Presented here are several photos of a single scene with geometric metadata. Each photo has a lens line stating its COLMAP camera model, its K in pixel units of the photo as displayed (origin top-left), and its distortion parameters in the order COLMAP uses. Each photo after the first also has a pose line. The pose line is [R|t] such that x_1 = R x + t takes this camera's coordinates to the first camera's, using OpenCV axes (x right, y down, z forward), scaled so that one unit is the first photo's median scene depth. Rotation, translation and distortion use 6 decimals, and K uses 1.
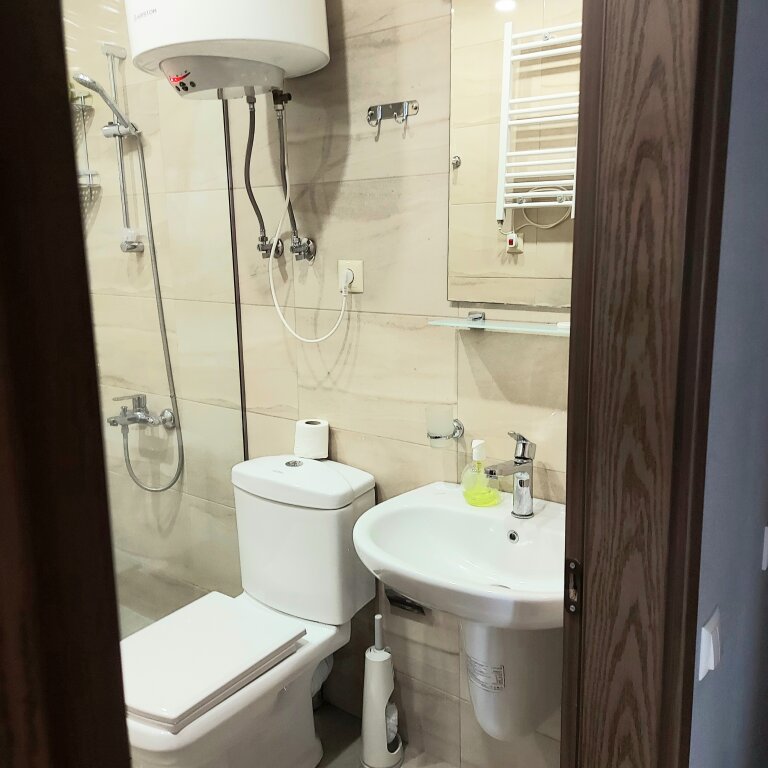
lens RADIAL K [[719.7, 0, 386.3], [0, 719.7, 380.9], [0, 0, 1]] dist [0.103605, -0.140708]
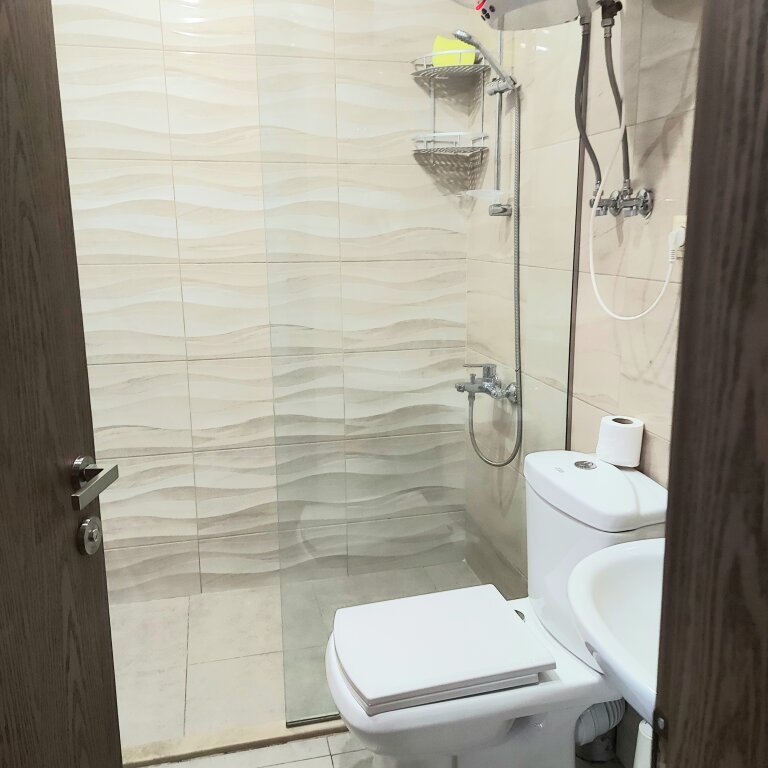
lens RADIAL K [[719.7, 0, 386.3], [0, 719.7, 380.9], [0, 0, 1]] dist [0.103605, -0.140708]
pose [[0.773337, 0.137333, -0.618942, 0.189815], [-0.121821, 0.990253, 0.067511, -0.008780], [0.622181, 0.023192, 0.782530, 0.198804]]
